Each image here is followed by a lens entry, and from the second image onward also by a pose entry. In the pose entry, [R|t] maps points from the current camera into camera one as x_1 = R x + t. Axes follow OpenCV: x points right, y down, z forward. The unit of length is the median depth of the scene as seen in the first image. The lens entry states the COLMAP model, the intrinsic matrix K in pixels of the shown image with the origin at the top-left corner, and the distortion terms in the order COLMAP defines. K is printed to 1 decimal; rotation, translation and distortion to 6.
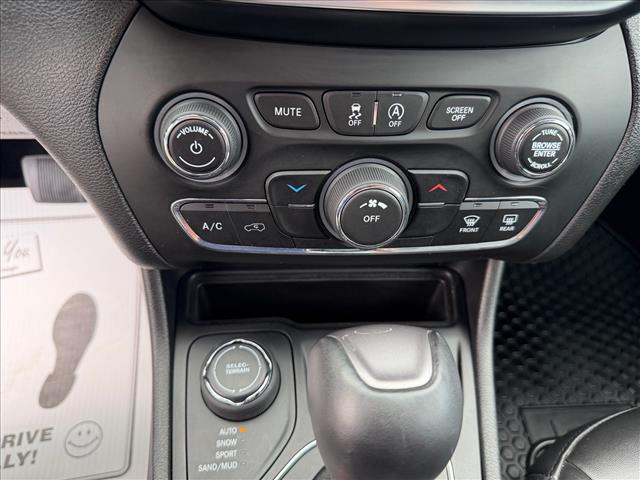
lens RADIAL K [[463.7, 0, 316.5], [0, 463.7, 244.1], [0, 0, 1]] dist [-0.028219, -0.020894]
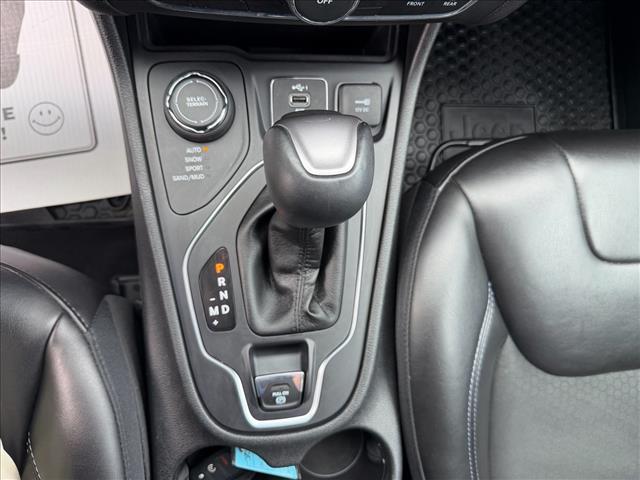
lens RADIAL K [[463.7, 0, 318.2], [0, 463.7, 241.1], [0, 0, 1]] dist [-0.028219, -0.020894]
pose [[0.991635, 0.001095, 0.129067, -0.019921], [-0.088045, 0.736937, 0.670203, -0.256519], [-0.094381, -0.675960, 0.730869, -0.089643]]
